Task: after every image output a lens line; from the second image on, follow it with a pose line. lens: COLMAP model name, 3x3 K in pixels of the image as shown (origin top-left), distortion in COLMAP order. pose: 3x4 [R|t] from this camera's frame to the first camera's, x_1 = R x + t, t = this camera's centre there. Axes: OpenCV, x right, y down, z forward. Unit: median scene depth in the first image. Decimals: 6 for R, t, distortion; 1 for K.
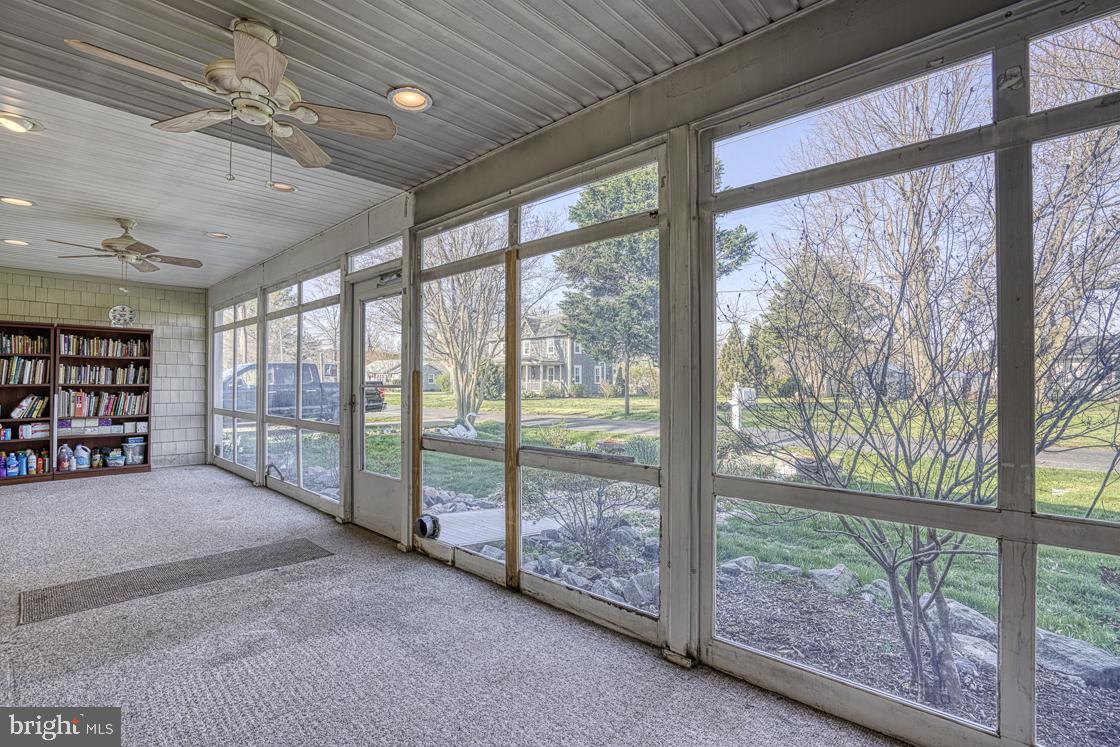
lens RADIAL K [[524.2, 0, 552.9], [0, 524.2, 377.0], [0, 0, 1]] dist [-0.030804, 0.016410]
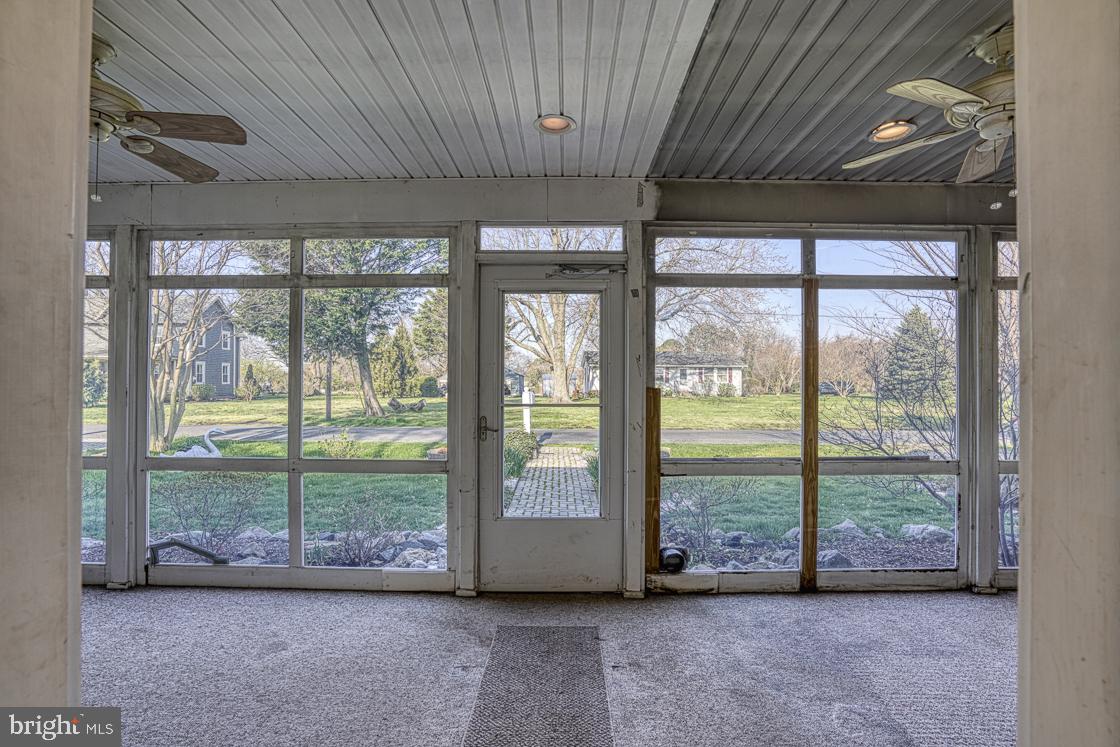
lens RADIAL K [[524.2, 0, 557.3], [0, 524.2, 380.2], [0, 0, 1]] dist [-0.030804, 0.016410]
pose [[0.712886, 0.004221, 0.701267, -0.601268], [-0.010873, 0.999928, 0.005035, -0.015983], [-0.701195, -0.011214, 0.712881, 0.297935]]
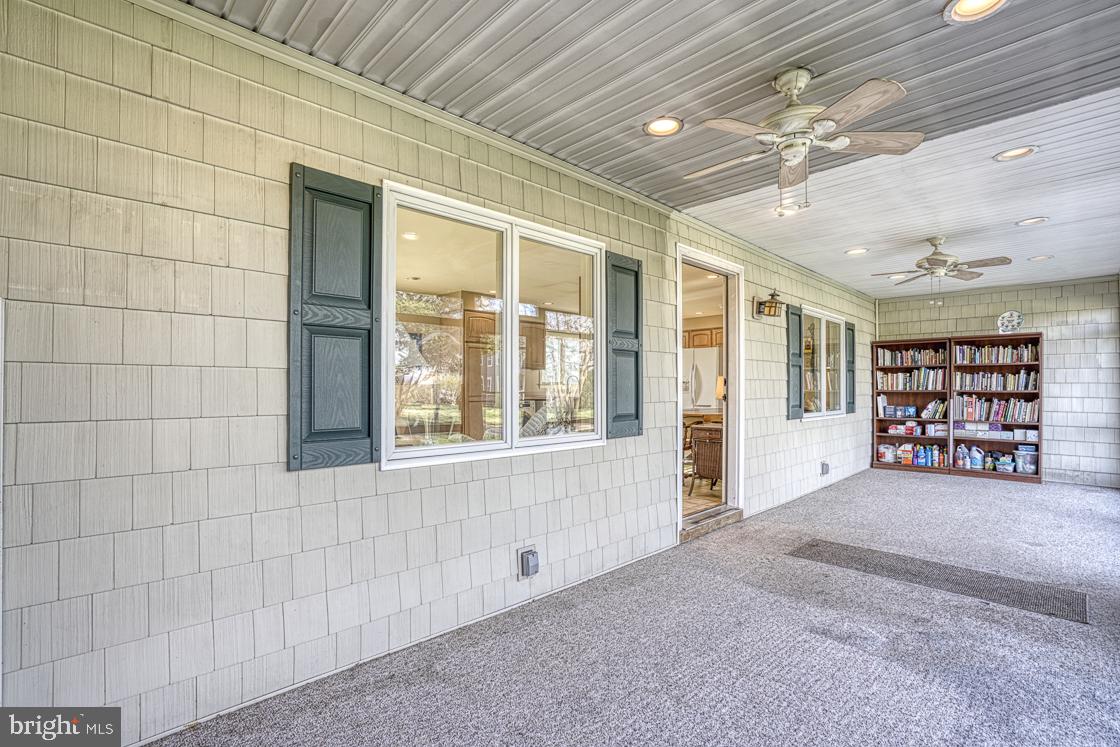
lens RADIAL K [[524.2, 0, 566.5], [0, 524.2, 381.0], [0, 0, 1]] dist [-0.030804, 0.016410]
pose [[-0.014555, -0.016495, -0.999758, 0.188232], [0.009150, 0.999820, -0.016629, 0.004667], [0.999852, -0.009389, -0.014401, 0.171729]]
